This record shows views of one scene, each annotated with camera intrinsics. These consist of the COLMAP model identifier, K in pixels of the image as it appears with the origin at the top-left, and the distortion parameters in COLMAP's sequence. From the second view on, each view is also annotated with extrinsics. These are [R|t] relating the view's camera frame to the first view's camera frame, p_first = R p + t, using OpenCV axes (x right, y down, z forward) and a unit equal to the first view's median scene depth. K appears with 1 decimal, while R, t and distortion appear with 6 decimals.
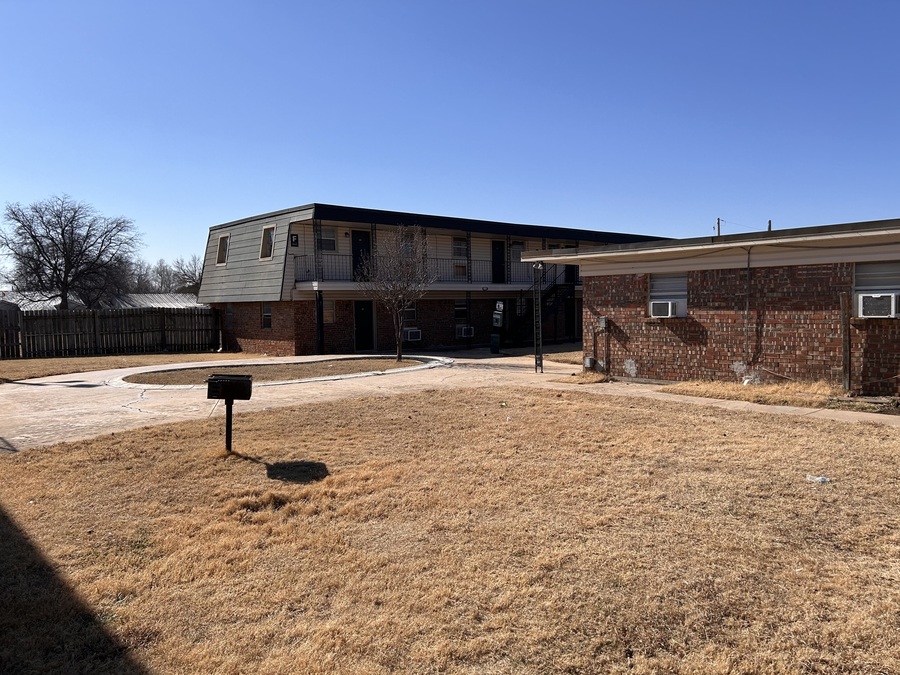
lens RADIAL K [[679.6, 0, 455.5], [0, 679.6, 338.2], [0, 0, 1]] dist [0.076796, -0.082320]
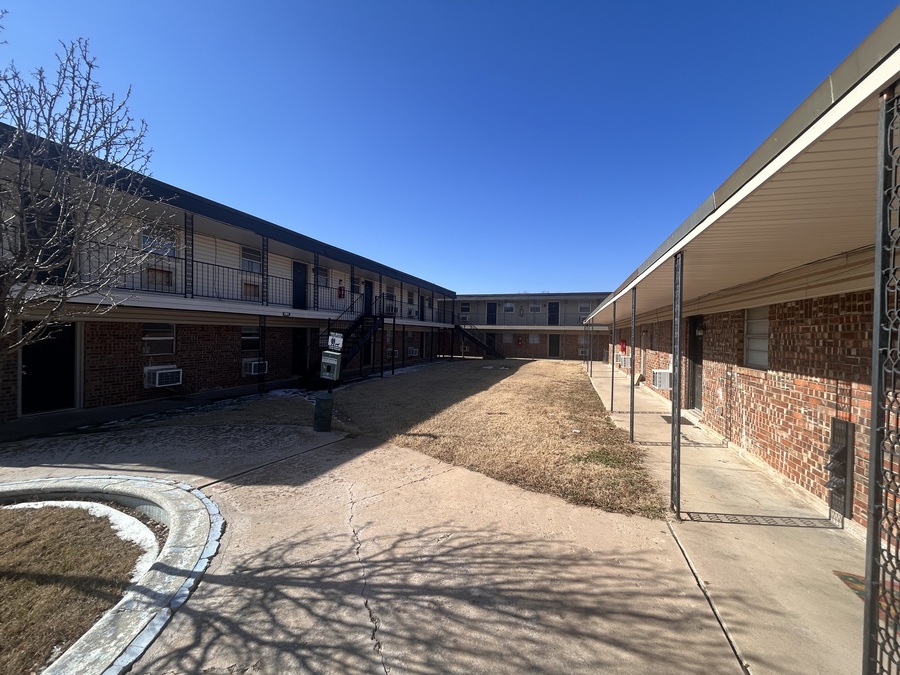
lens RADIAL K [[365.5, 0, 450.3], [0, 365.5, 338.0], [0, 0, 1]] dist [0.003554, -0.000098]
pose [[0.871343, 0.024861, 0.490045, 0.001827], [-0.007382, 0.999267, -0.037570, -0.030323], [-0.490619, 0.029119, 0.870887, 0.537615]]
